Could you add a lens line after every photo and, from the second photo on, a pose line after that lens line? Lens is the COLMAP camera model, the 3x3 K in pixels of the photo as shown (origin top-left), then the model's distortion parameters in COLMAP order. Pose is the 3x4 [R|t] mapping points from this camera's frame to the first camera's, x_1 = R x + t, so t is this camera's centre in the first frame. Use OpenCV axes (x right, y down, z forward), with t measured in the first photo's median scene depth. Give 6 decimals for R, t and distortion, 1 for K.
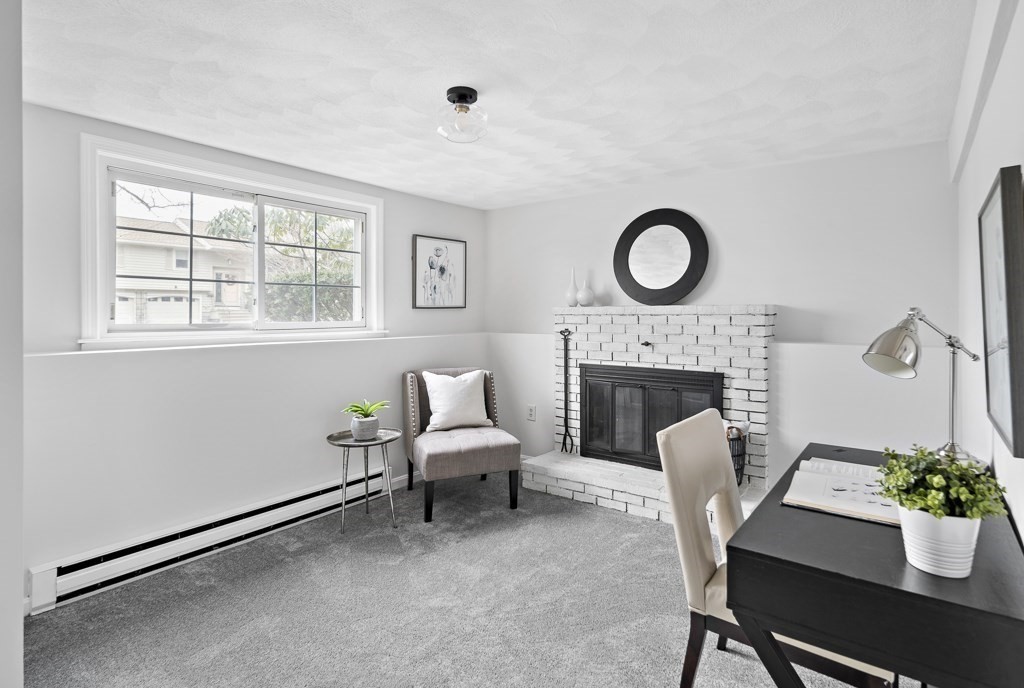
lens RADIAL K [[518.1, 0, 513.5], [0, 518.1, 328.0], [0, 0, 1]] dist [-0.000079, -0.000017]
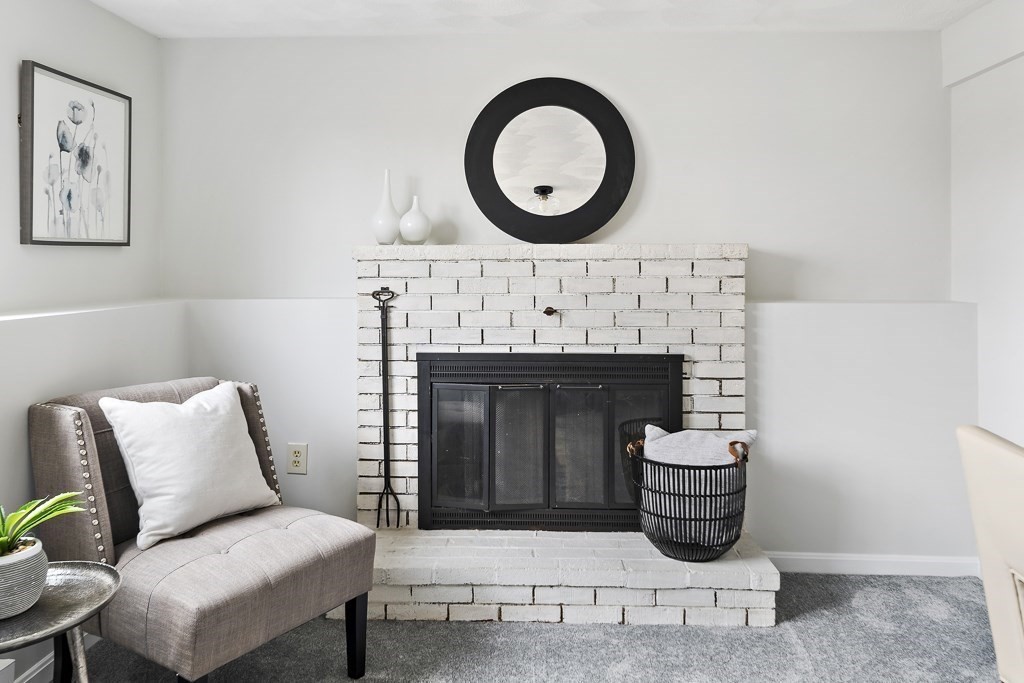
lens RADIAL K [[776.6, 0, 513.5], [0, 776.6, 281.4], [0, 0, 1]] dist [0.006510, 0.001540]
pose [[0.822199, -0.011760, 0.569079, -0.244271], [0.015991, 0.999869, -0.002442, -0.000557], [-0.568975, 0.011108, 0.822279, 0.304760]]
